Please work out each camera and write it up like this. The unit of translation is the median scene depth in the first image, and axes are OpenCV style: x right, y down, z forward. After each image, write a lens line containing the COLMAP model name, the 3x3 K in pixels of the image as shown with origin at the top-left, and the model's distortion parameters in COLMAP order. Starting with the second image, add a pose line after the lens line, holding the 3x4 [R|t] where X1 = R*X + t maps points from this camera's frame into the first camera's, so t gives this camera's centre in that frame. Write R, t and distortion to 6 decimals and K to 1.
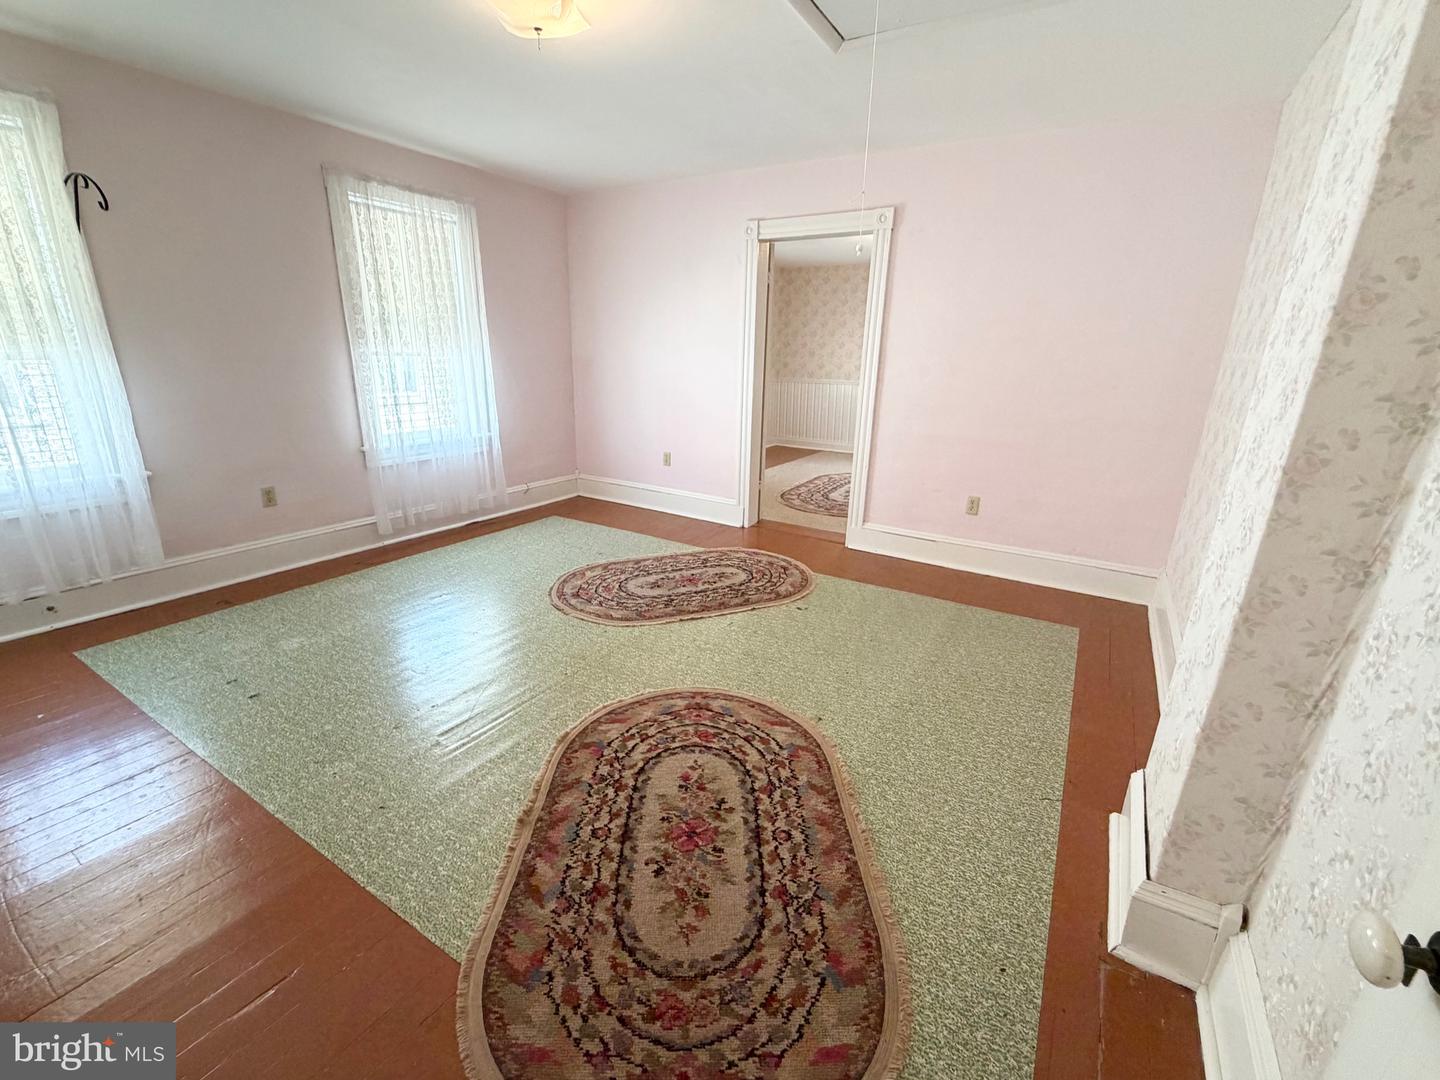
lens RADIAL K [[612.5, 0, 720.0], [0, 612.5, 540.0], [0, 0, 1]] dist [0.000704, -0.001070]
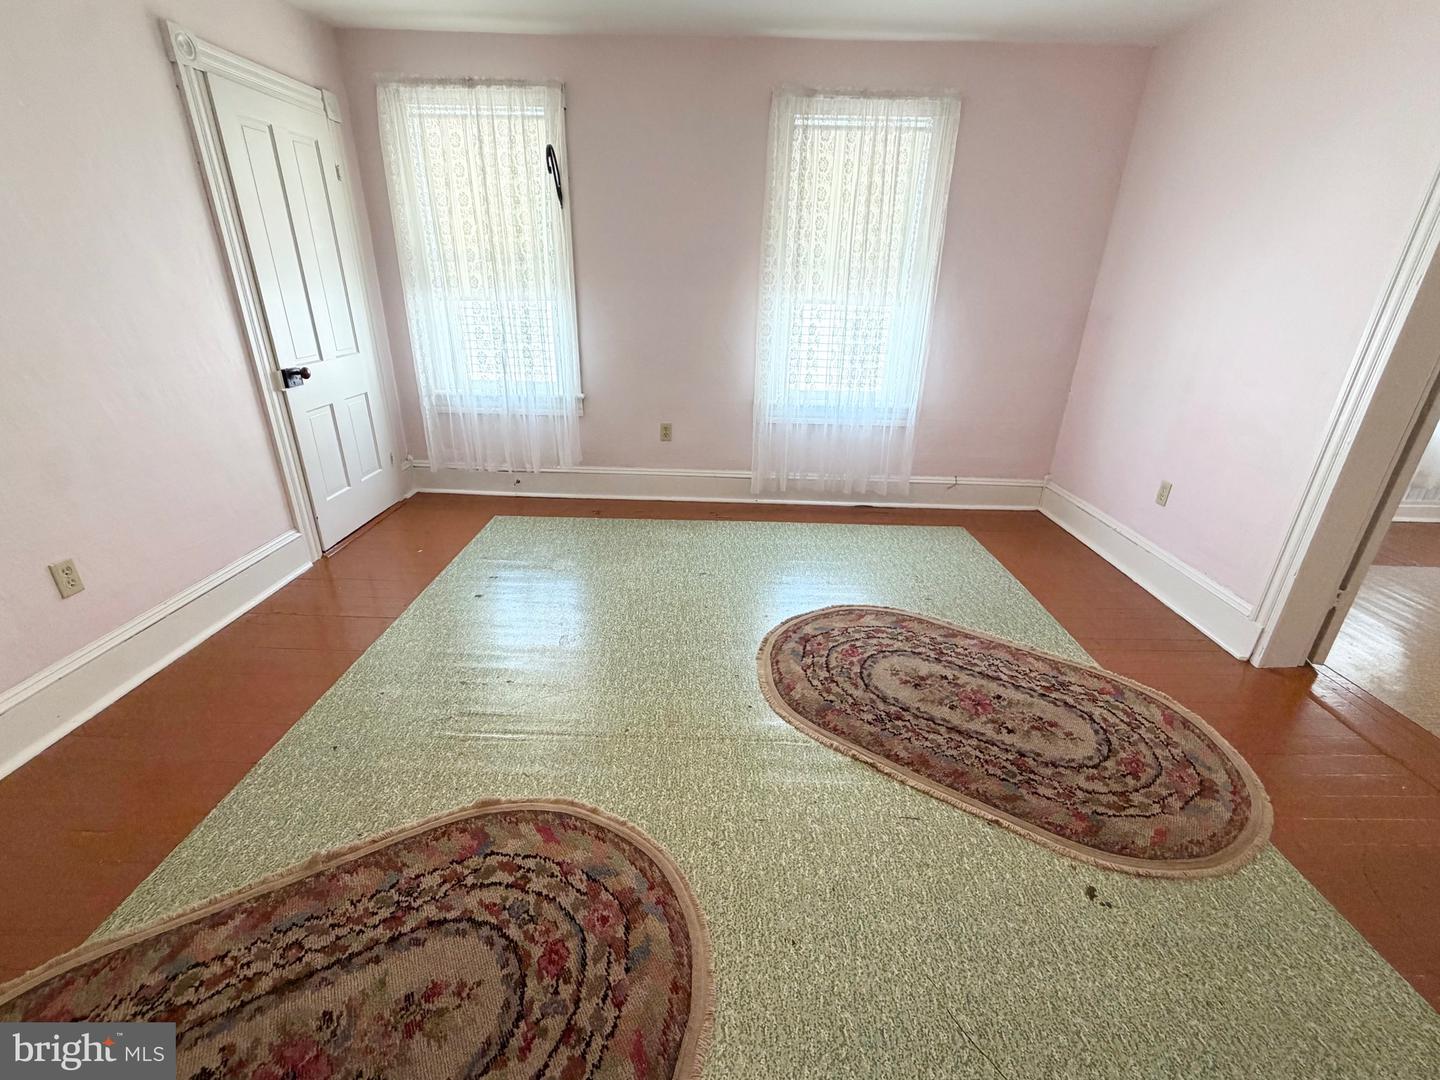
lens RADIAL K [[612.5, 0, 720.0], [0, 612.5, 540.0], [0, 0, 1]] dist [0.000704, -0.001070]
pose [[0.512679, 0.322000, -0.795912, 0.245992], [-0.266588, 0.940892, 0.208933, -0.141055], [0.816144, 0.105065, 0.568217, 0.464098]]
